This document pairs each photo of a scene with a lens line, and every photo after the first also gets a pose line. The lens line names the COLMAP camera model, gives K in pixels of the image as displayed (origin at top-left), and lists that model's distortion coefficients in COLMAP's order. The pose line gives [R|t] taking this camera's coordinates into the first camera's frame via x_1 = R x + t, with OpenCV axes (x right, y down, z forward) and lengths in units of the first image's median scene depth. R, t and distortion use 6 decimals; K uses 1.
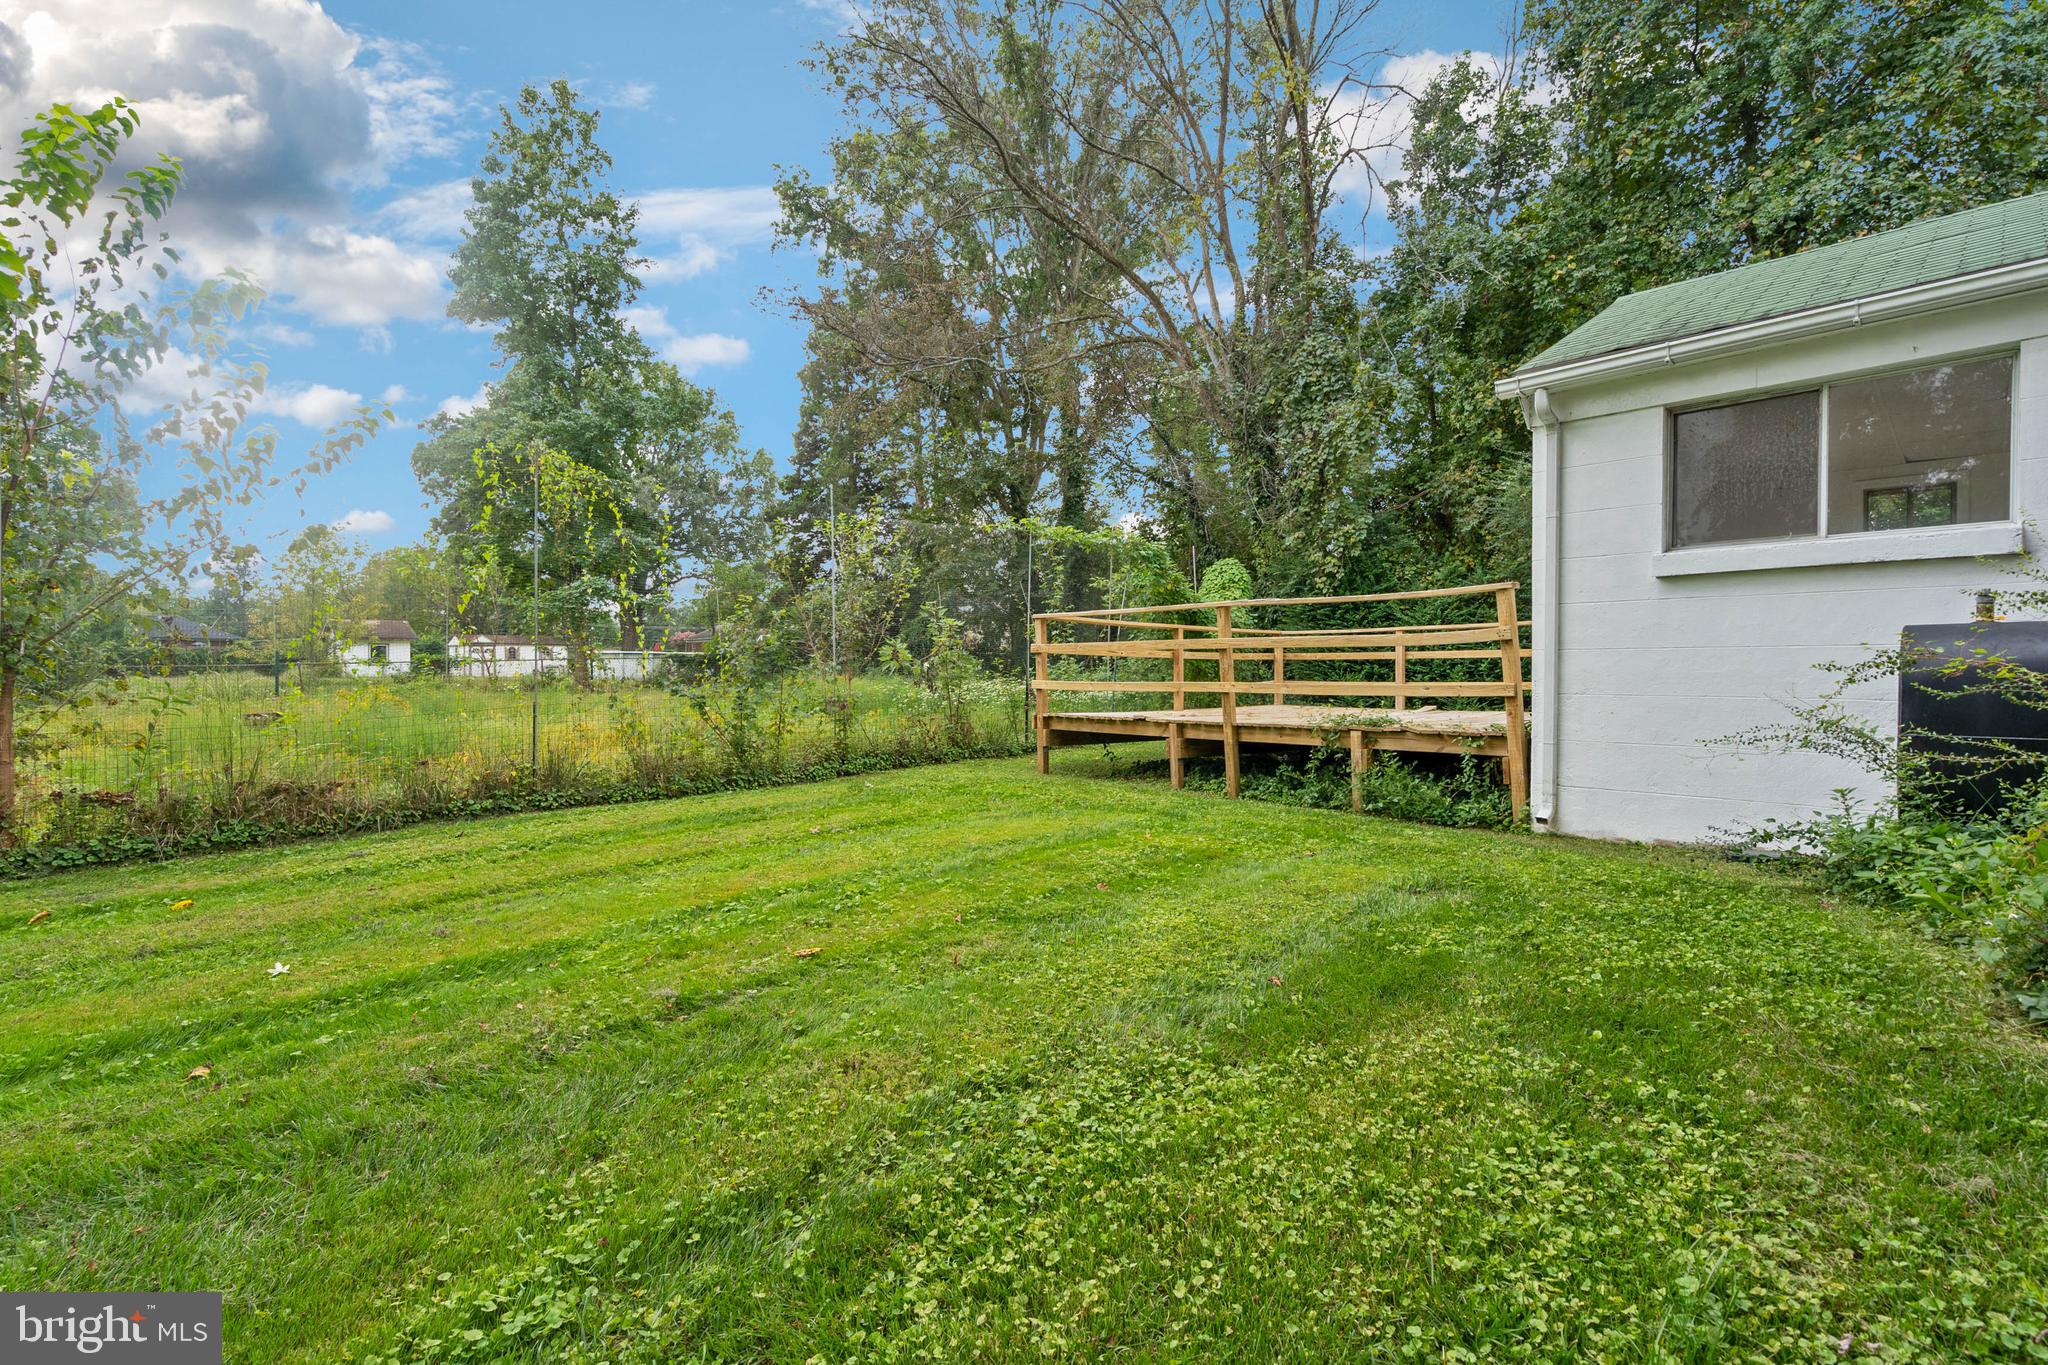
lens RADIAL K [[936.4, 0, 1024.9], [0, 936.4, 680.6], [0, 0, 1]] dist [-0.006882, 0.003277]
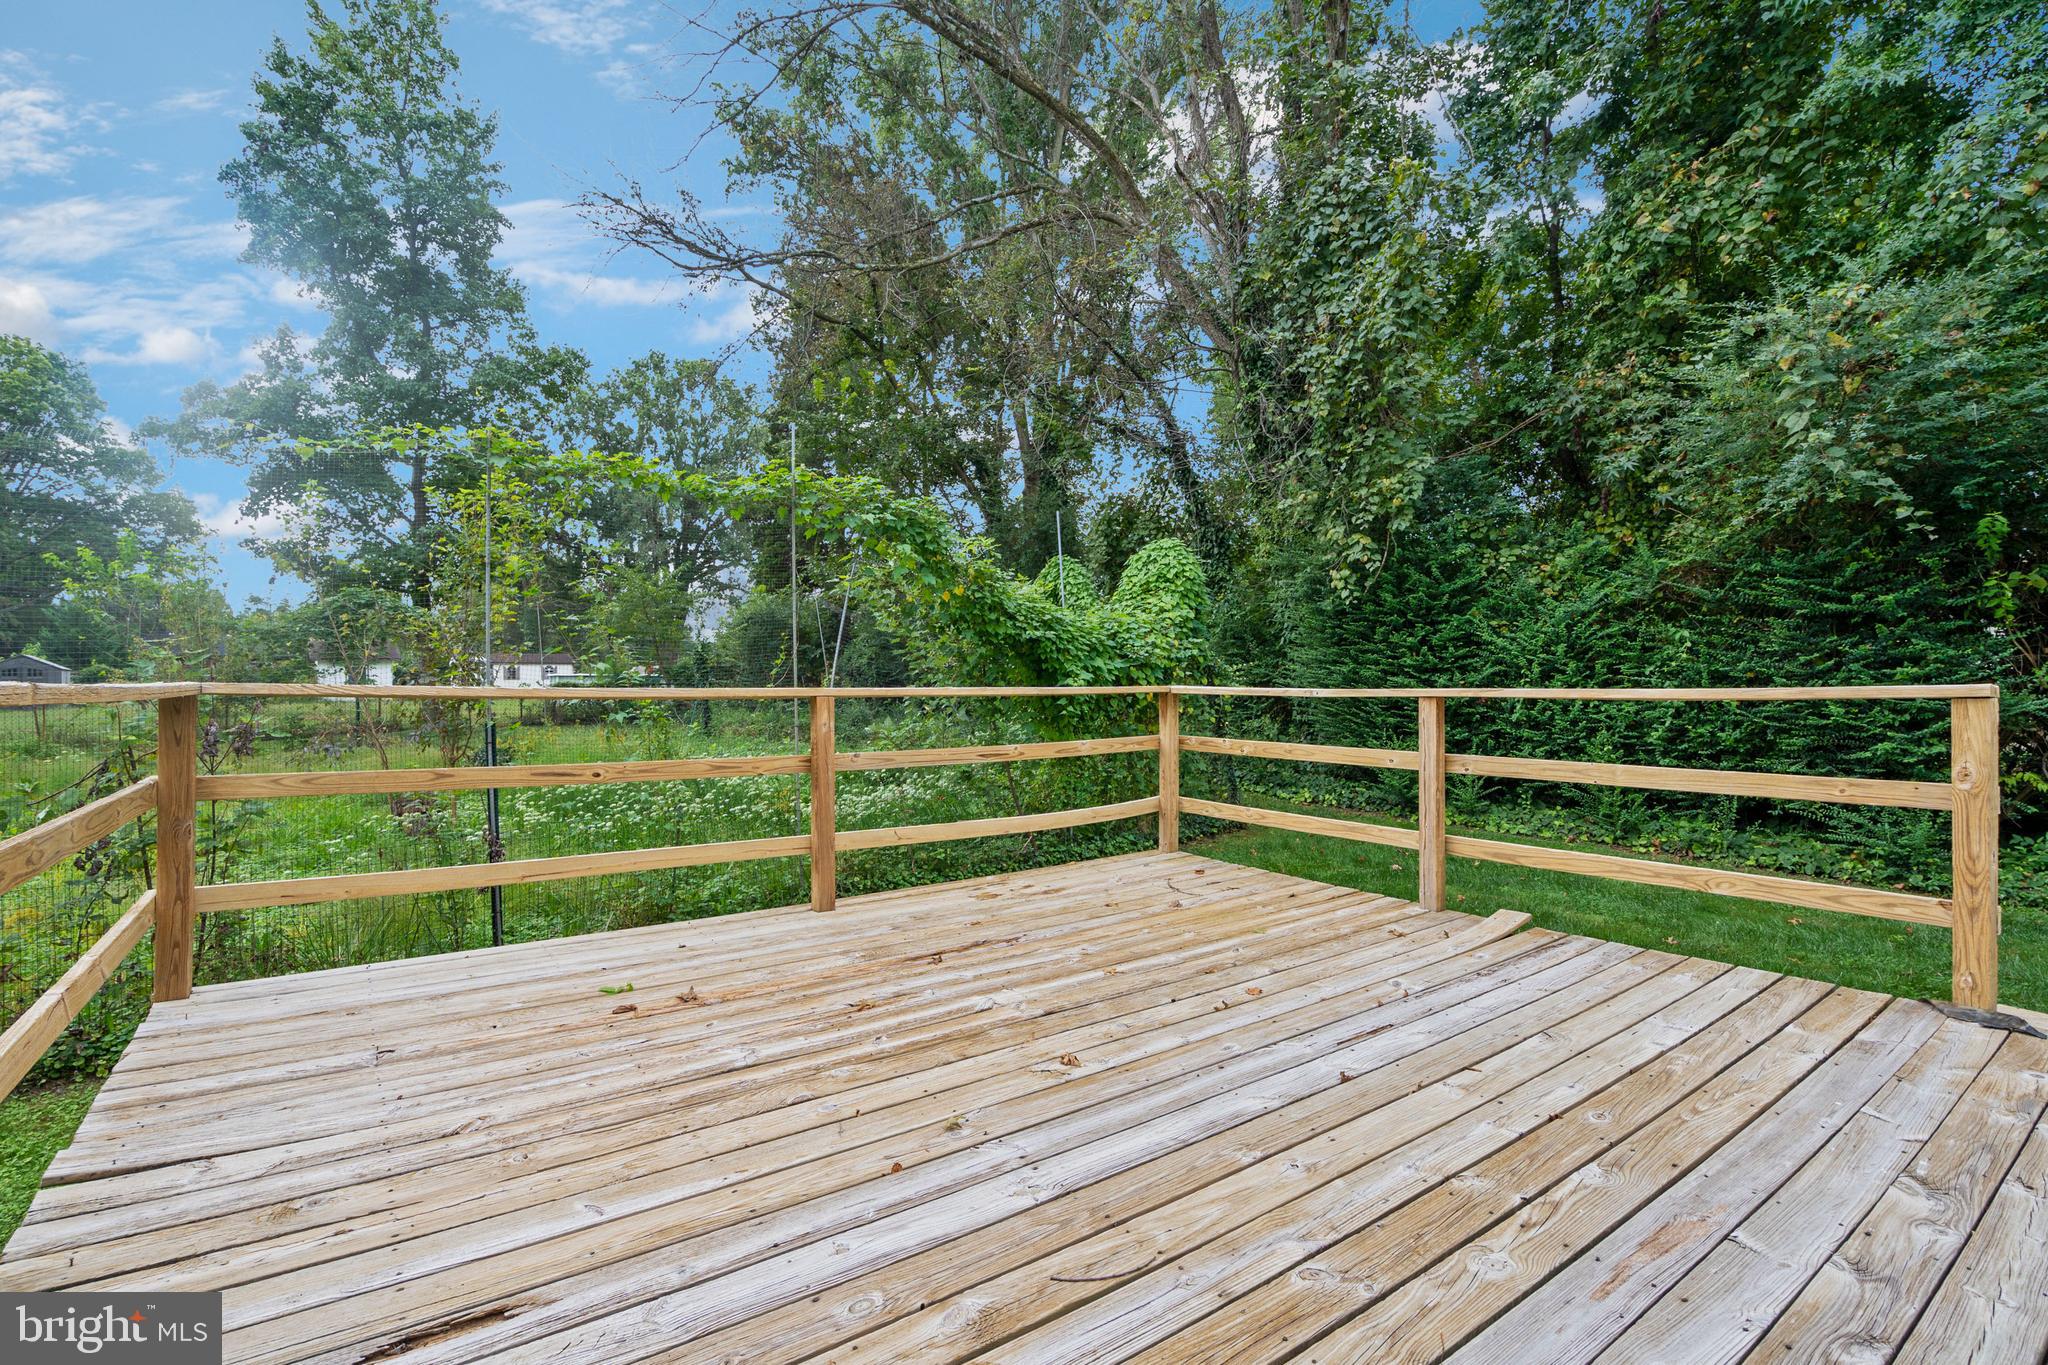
lens RADIAL K [[936.4, 0, 1022.0], [0, 936.4, 682.9], [0, 0, 1]] dist [-0.006882, 0.003277]
pose [[0.991917, -0.001534, -0.126882, 0.197351], [0.001042, 0.999992, -0.003950, -0.040449], [0.126887, 0.003786, 0.991910, 0.417733]]
